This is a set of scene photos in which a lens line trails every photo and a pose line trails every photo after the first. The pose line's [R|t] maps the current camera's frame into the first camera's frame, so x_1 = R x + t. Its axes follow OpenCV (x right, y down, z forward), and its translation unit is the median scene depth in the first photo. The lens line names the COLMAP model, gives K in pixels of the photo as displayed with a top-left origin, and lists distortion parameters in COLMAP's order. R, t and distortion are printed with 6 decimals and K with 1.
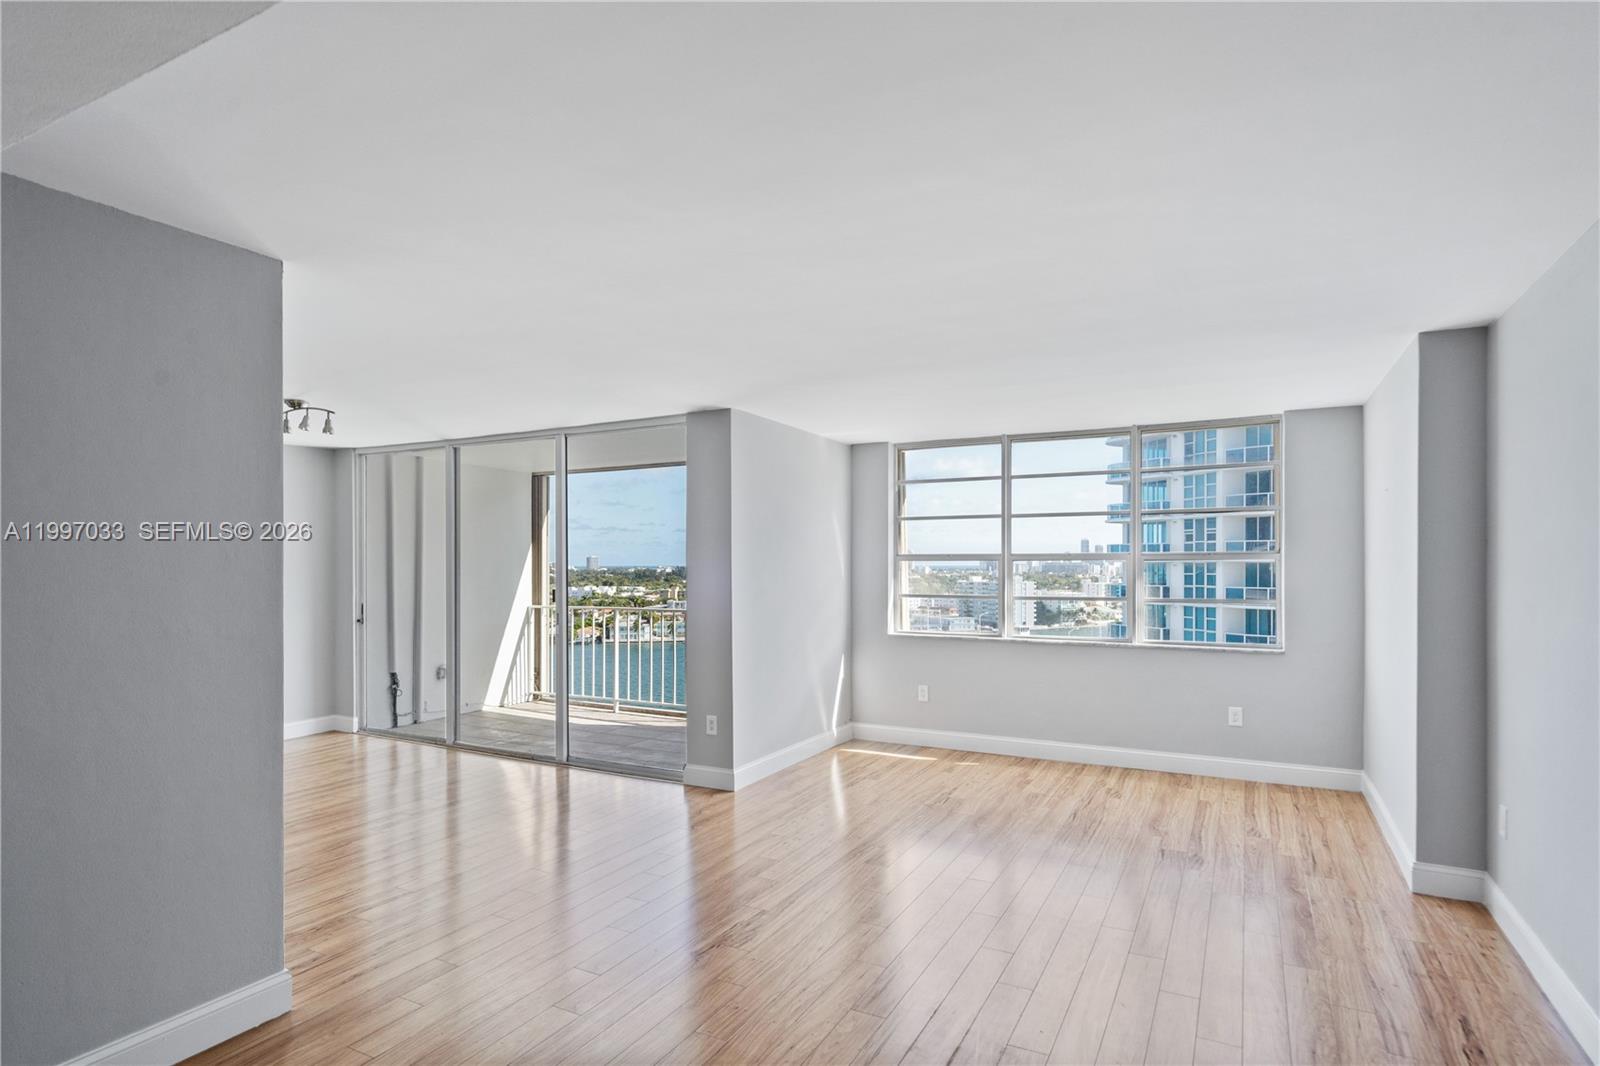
lens RADIAL K [[856.9, 0, 807.8], [0, 856.9, 553.2], [0, 0, 1]] dist [-0.002024, -0.000202]
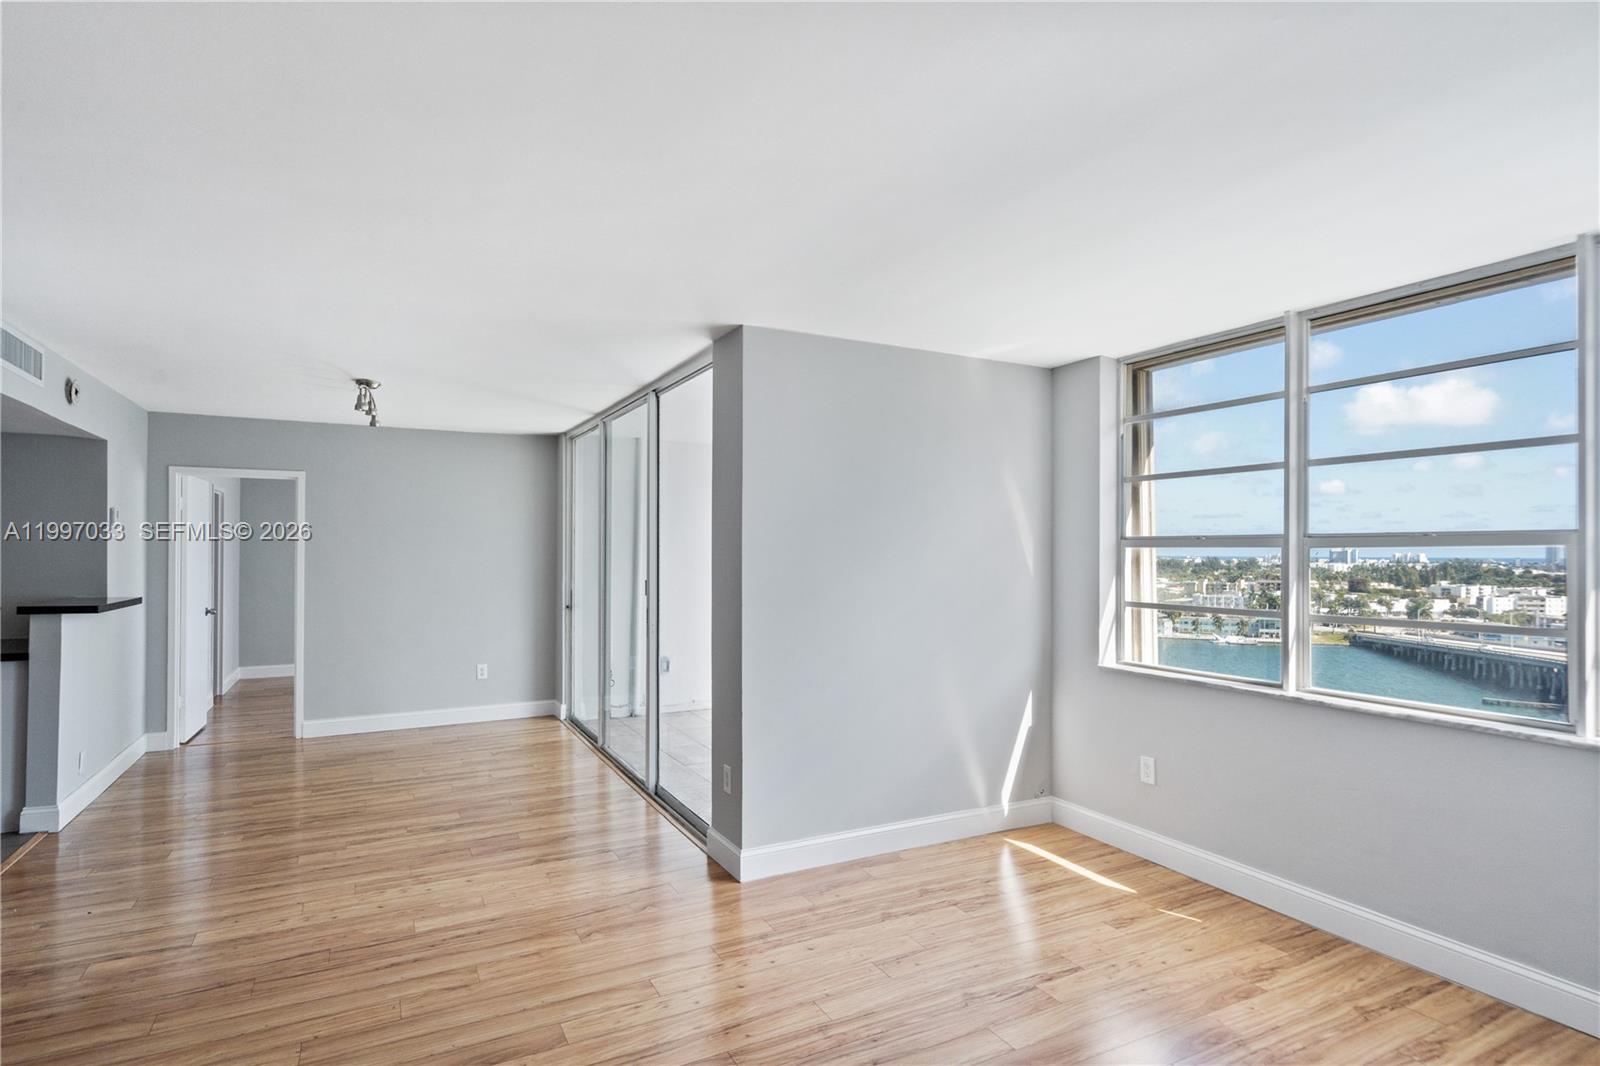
lens RADIAL K [[845.6, 0, 800.0], [0, 845.6, 533.0], [0, 0, 1]] dist [-0.000434, 0.000998]
pose [[0.818508, -0.007622, -0.574445, 0.269356], [0.001060, 0.999930, -0.011757, 0.005491], [0.574495, 0.009014, 0.818459, 0.370899]]
